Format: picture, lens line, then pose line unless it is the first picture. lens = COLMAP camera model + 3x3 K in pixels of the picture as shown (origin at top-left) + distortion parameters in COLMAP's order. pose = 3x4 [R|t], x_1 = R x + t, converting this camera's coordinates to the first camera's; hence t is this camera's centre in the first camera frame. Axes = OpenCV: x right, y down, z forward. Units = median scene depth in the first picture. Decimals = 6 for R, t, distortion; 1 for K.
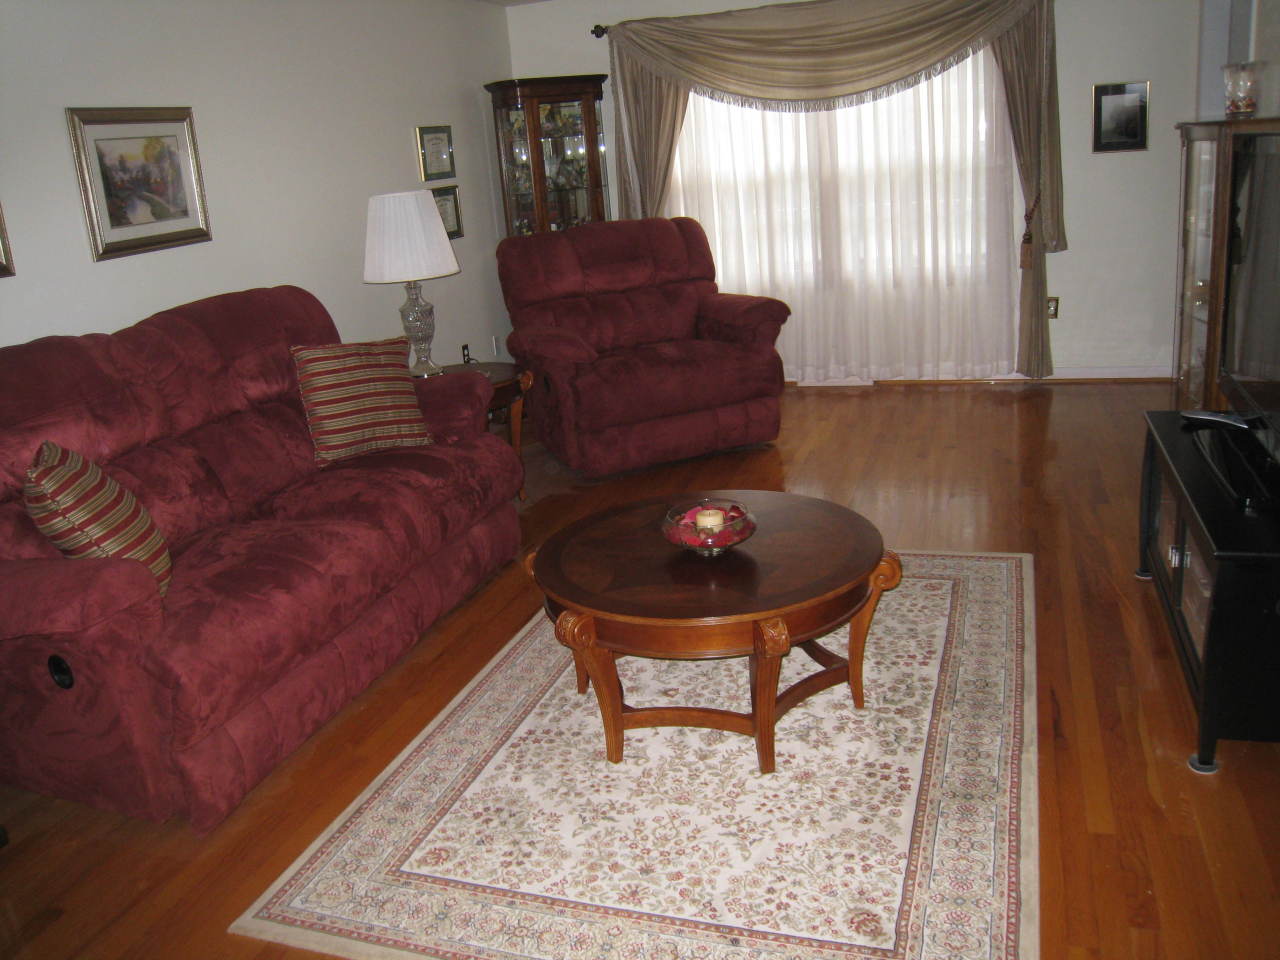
lens RADIAL K [[1059.8, 0, 633.9], [0, 1059.8, 476.2], [0, 0, 1]] dist [-0.165117, 0.100612]
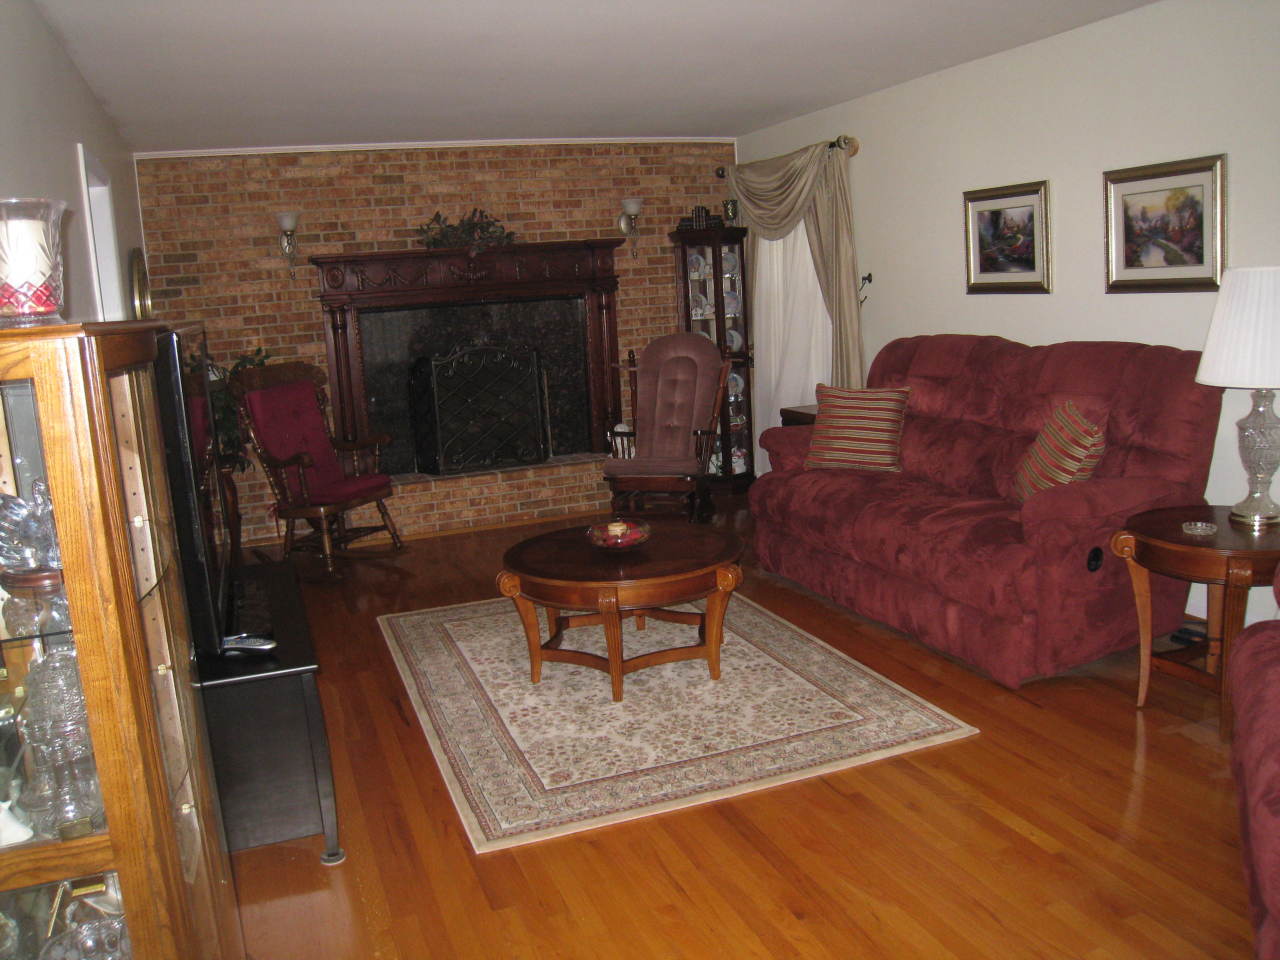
lens RADIAL K [[1059.8, 0, 637.0], [0, 1059.8, 481.0], [0, 0, 1]] dist [-0.165117, 0.100612]
pose [[-0.778317, 0.245800, -0.577759, 0.681356], [-0.052210, 0.891662, 0.449680, -0.522066], [0.625697, 0.380159, -0.681162, 1.524645]]
